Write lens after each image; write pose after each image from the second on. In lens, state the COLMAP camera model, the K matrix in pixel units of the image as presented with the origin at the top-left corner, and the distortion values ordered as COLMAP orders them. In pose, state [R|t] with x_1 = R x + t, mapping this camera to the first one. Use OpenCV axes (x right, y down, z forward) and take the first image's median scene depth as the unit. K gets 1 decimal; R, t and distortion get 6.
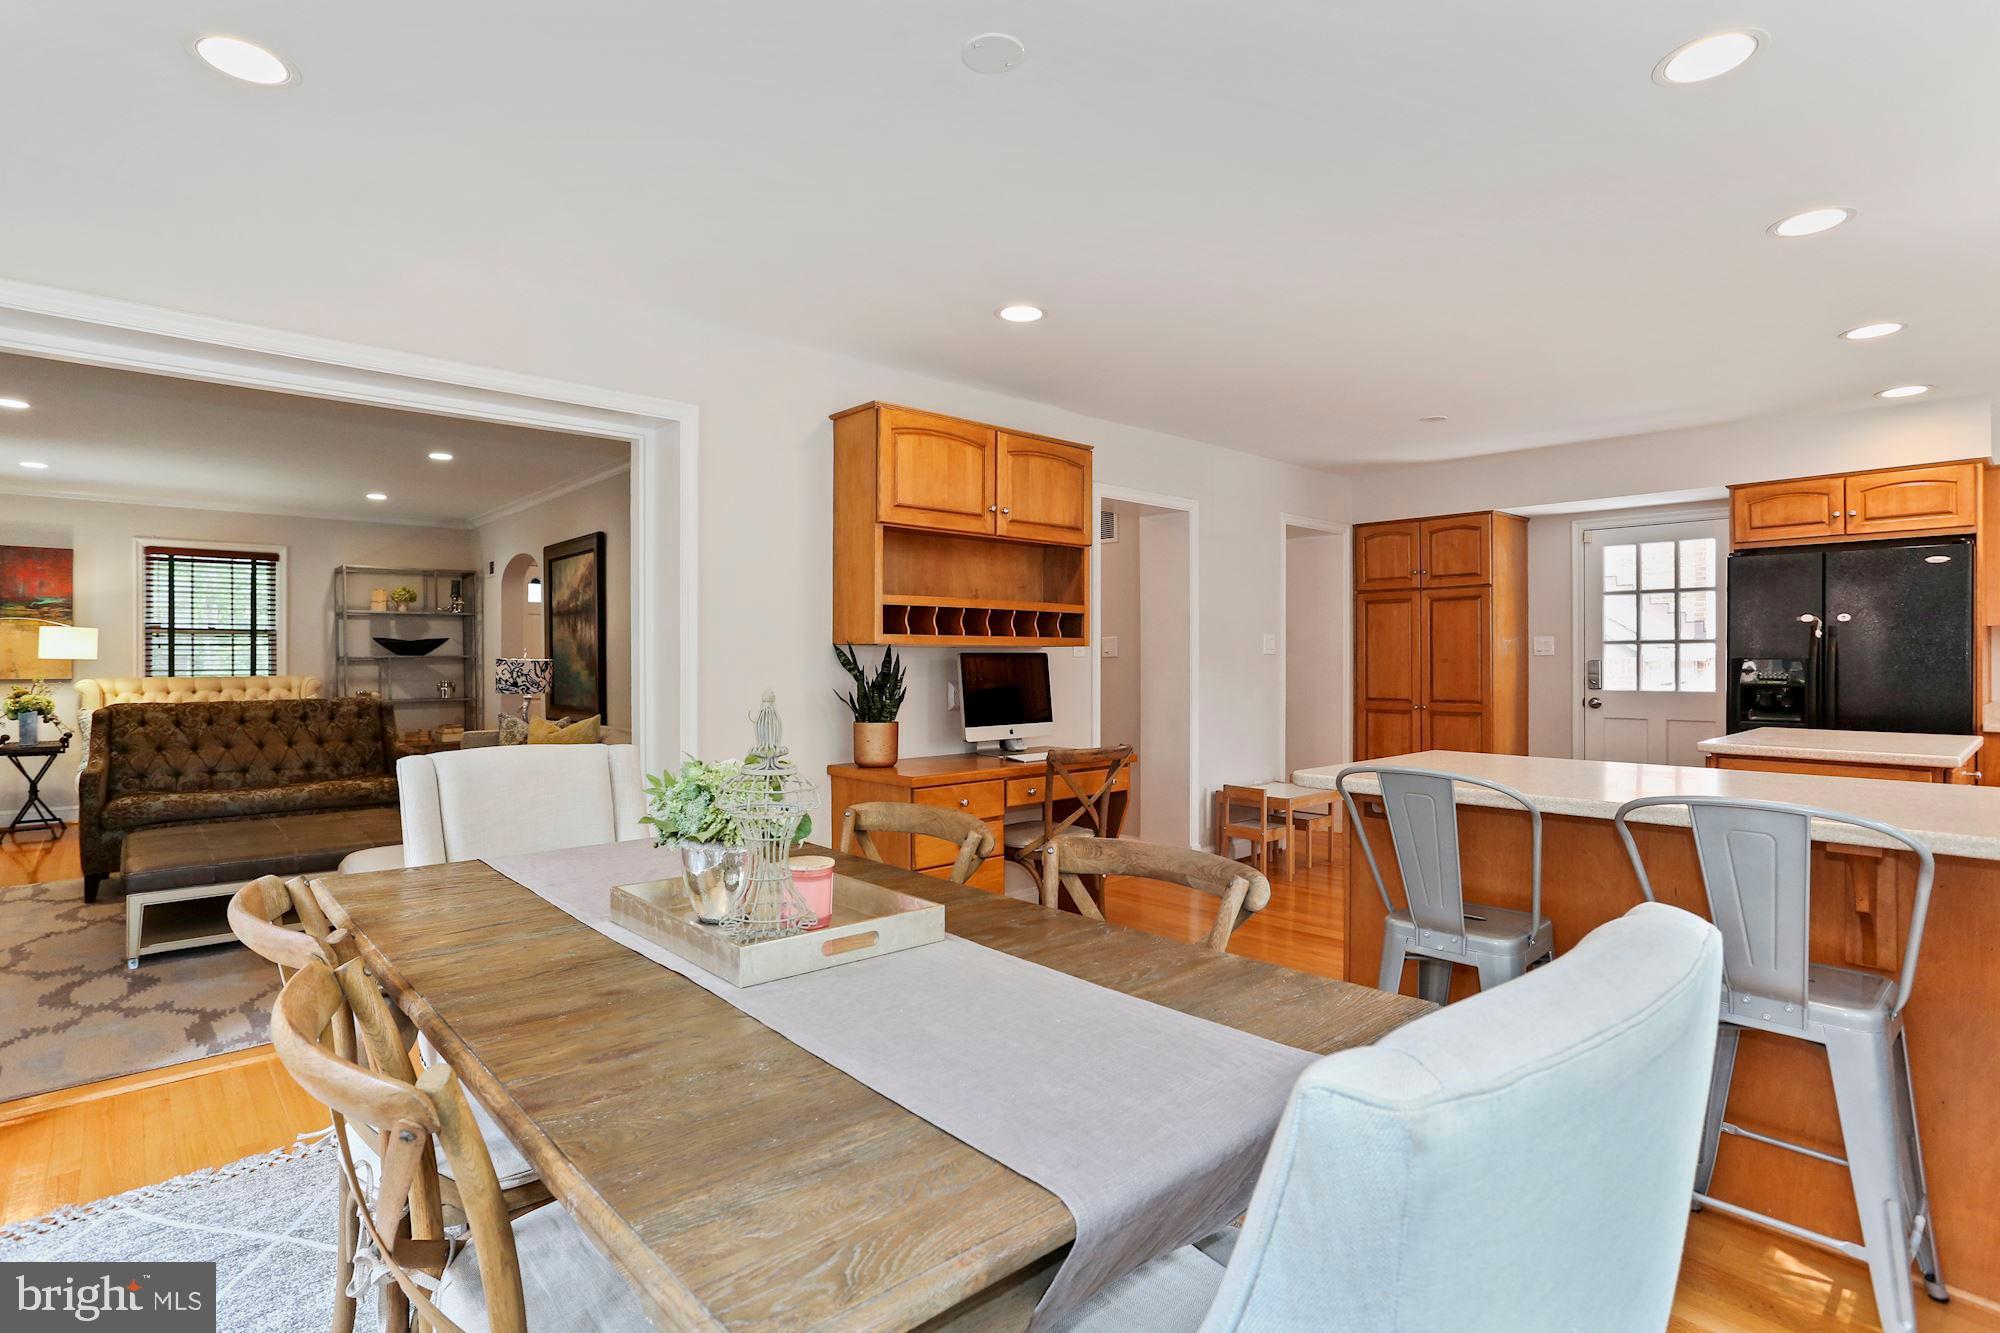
lens RADIAL K [[984.3, 0, 964.0], [0, 984.3, 654.8], [0, 0, 1]] dist [0.001227, 0.005115]
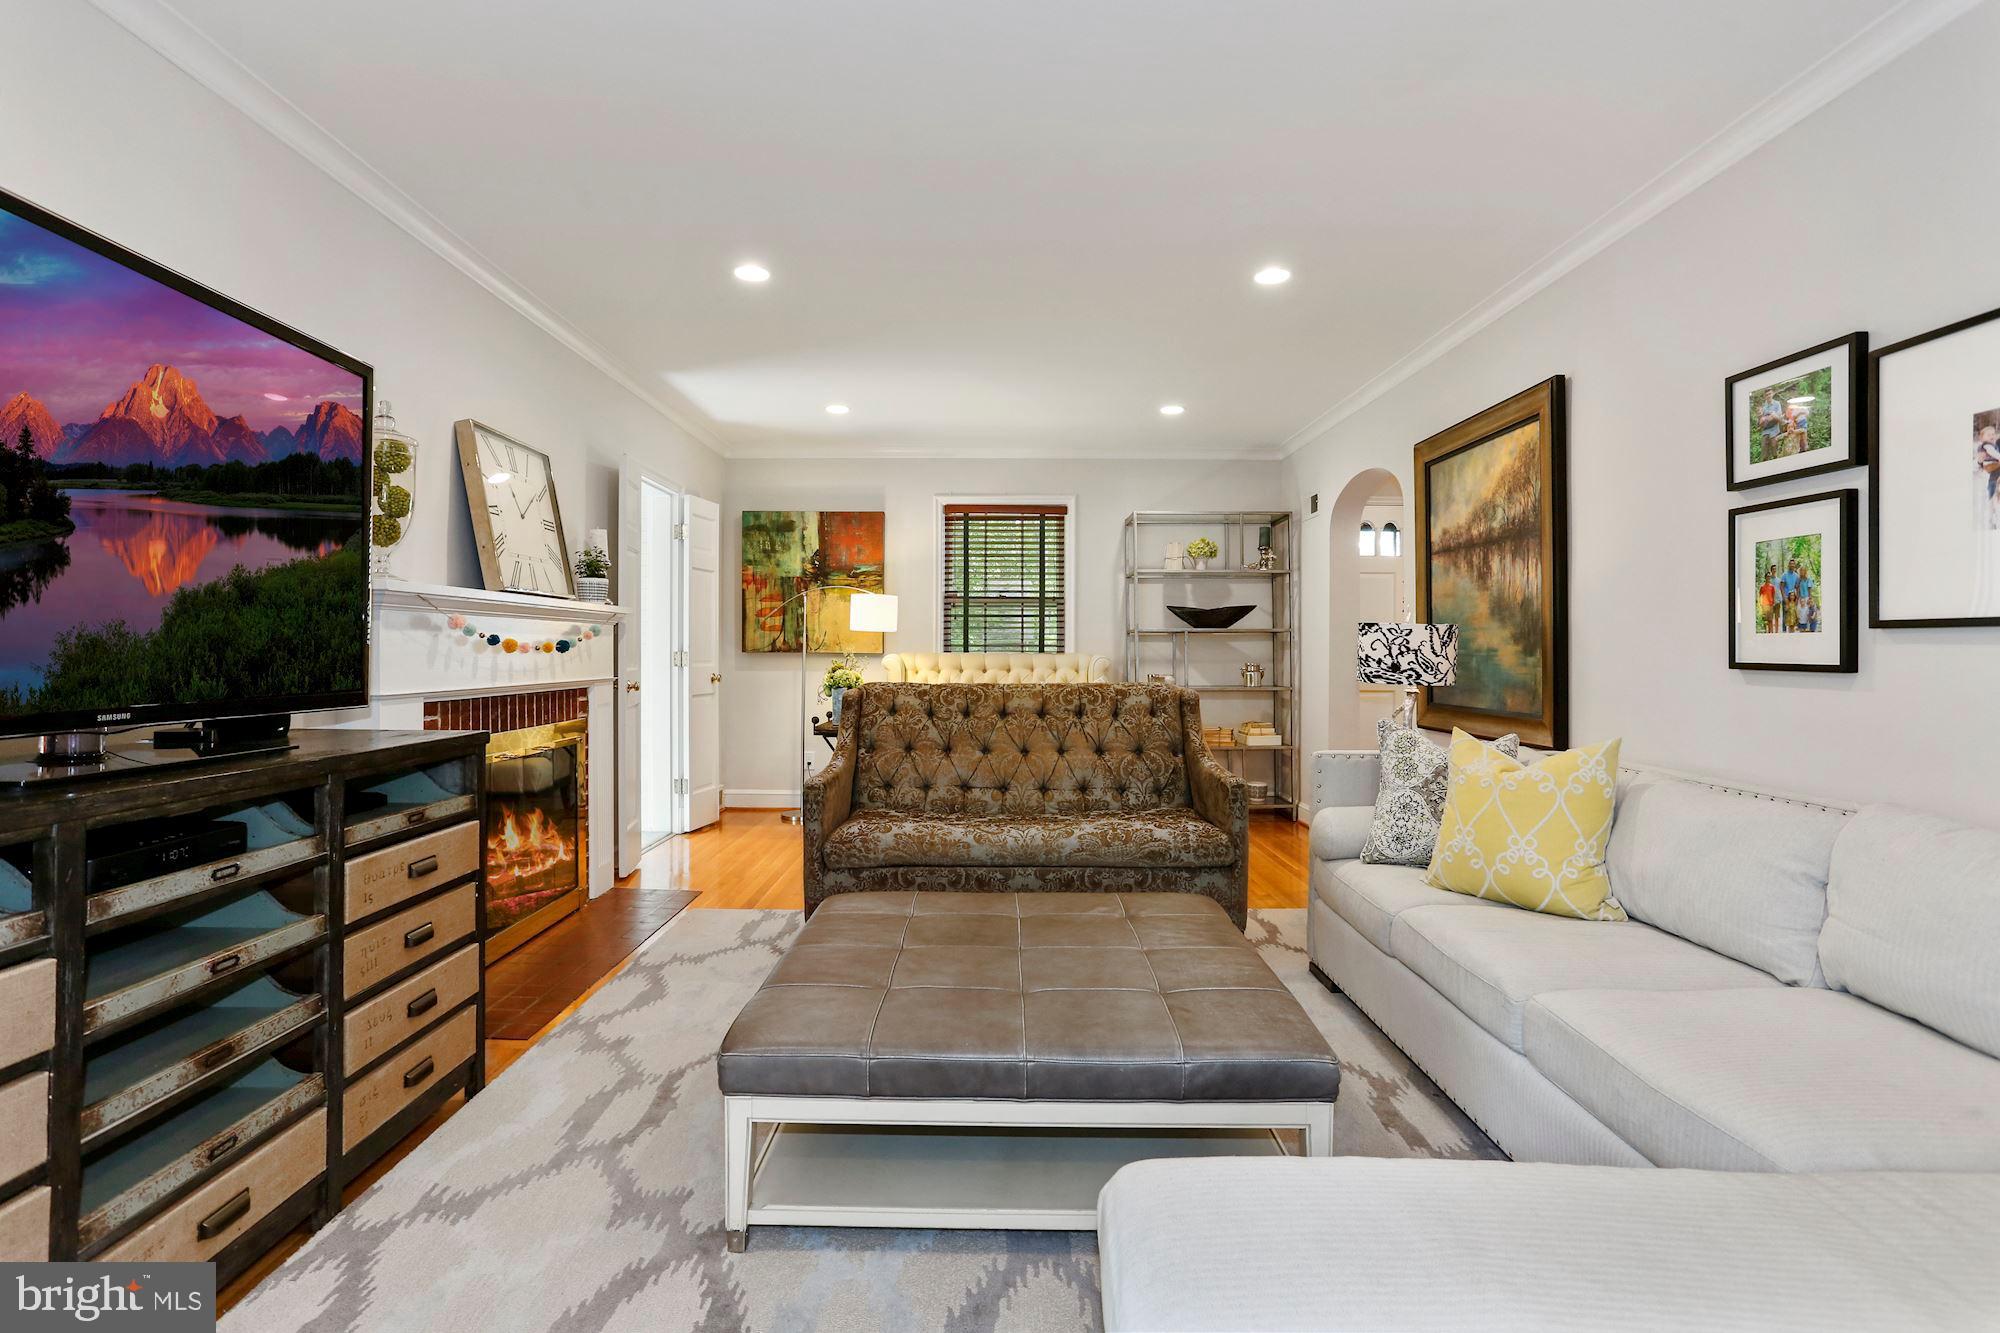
lens RADIAL K [[984.3, 0, 983.9], [0, 984.3, 653.9], [0, 0, 1]] dist [0.001227, 0.005115]
pose [[0.753959, 0.010209, -0.656842, -0.234031], [-0.004235, 0.999934, 0.010681, 0.014962], [0.656908, -0.005271, 0.753953, 0.378148]]
